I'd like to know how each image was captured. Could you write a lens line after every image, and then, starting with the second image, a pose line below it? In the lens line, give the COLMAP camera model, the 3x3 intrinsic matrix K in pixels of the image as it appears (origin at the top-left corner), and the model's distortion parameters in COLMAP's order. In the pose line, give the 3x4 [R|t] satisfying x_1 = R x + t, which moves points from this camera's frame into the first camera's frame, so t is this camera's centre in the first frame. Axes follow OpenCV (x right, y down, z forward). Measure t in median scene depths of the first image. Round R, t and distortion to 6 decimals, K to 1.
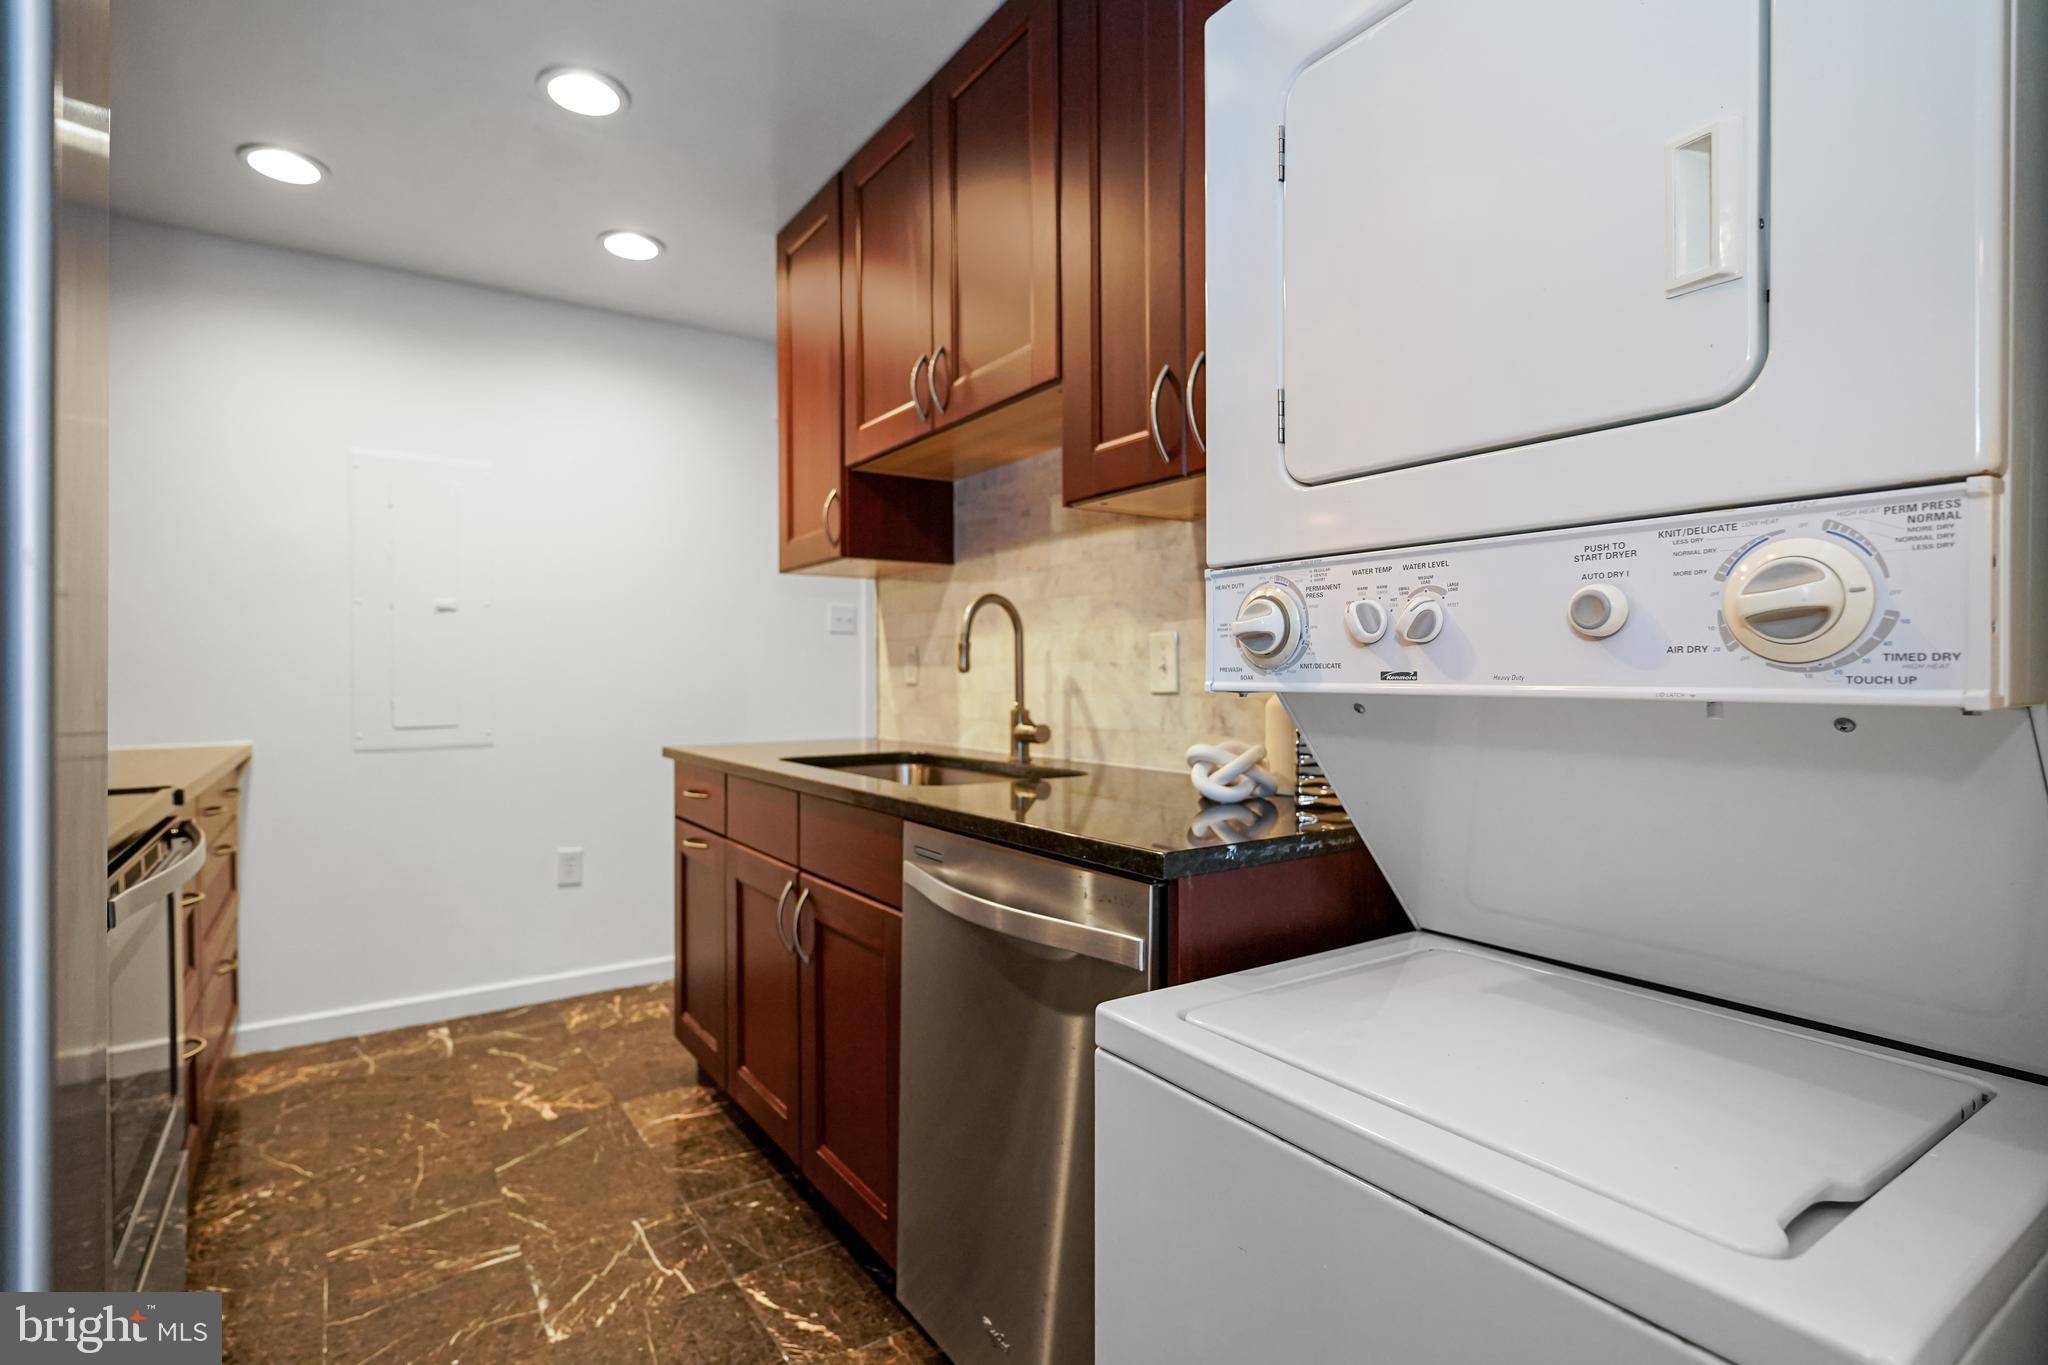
lens RADIAL K [[1000.7, 0, 1018.9], [0, 1000.7, 673.9], [0, 0, 1]] dist [0.046746, -0.000483]
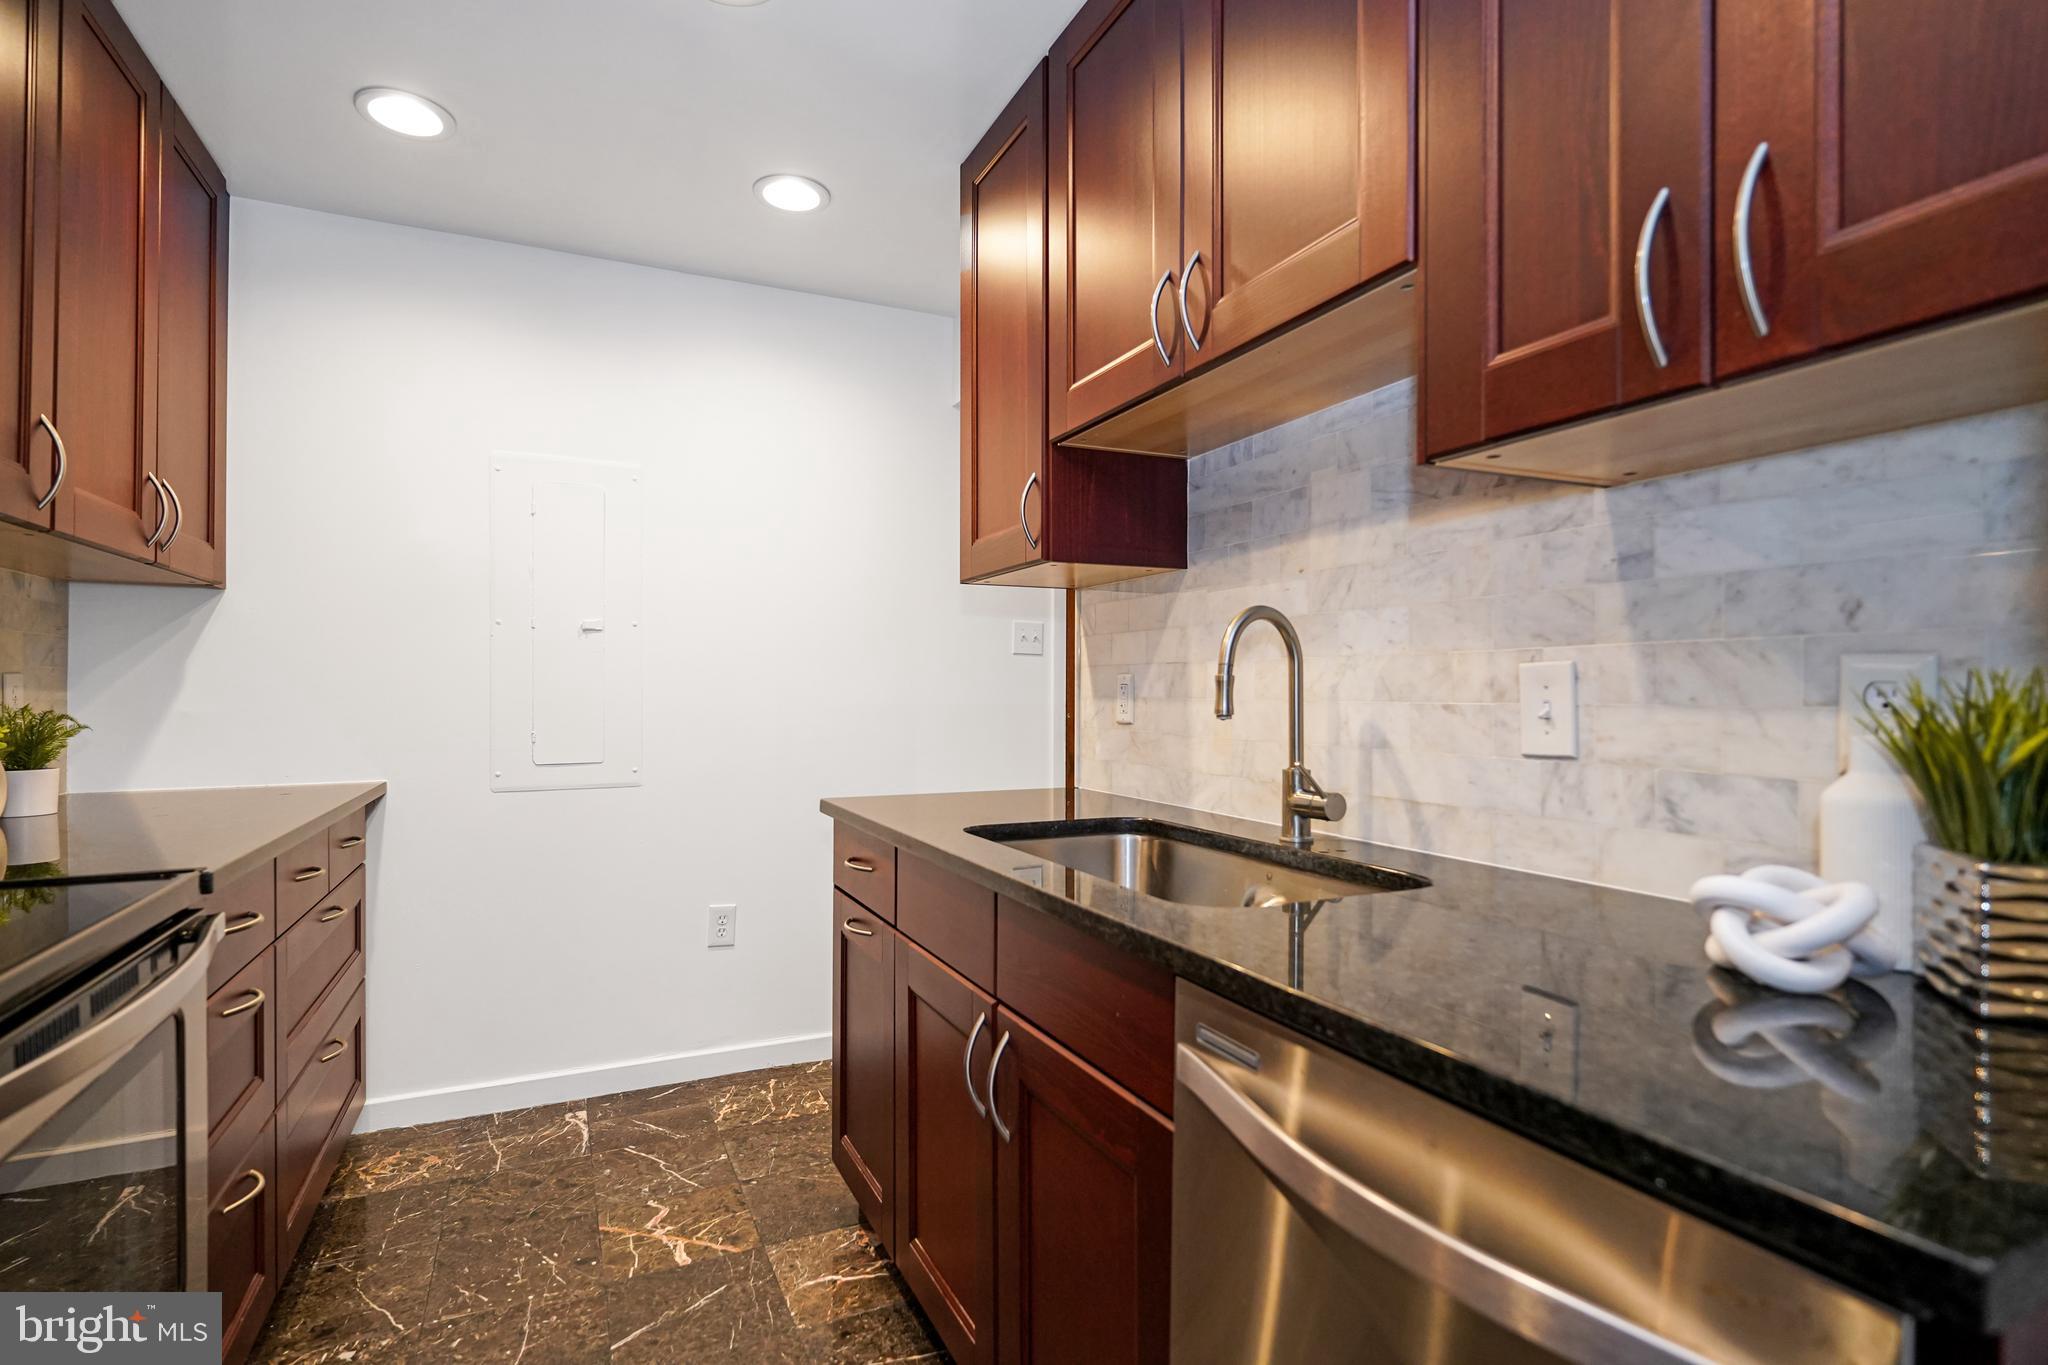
lens RADIAL K [[1040.1, 0, 1024.0], [0, 1040.1, 682.5], [0, 0, 1]] dist [0.053232, 0.000357]
pose [[0.987247, 0.004255, -0.159139, -0.065195], [-0.005530, 0.999956, -0.007571, -0.017195], [0.159100, 0.008354, 0.987227, 0.217736]]
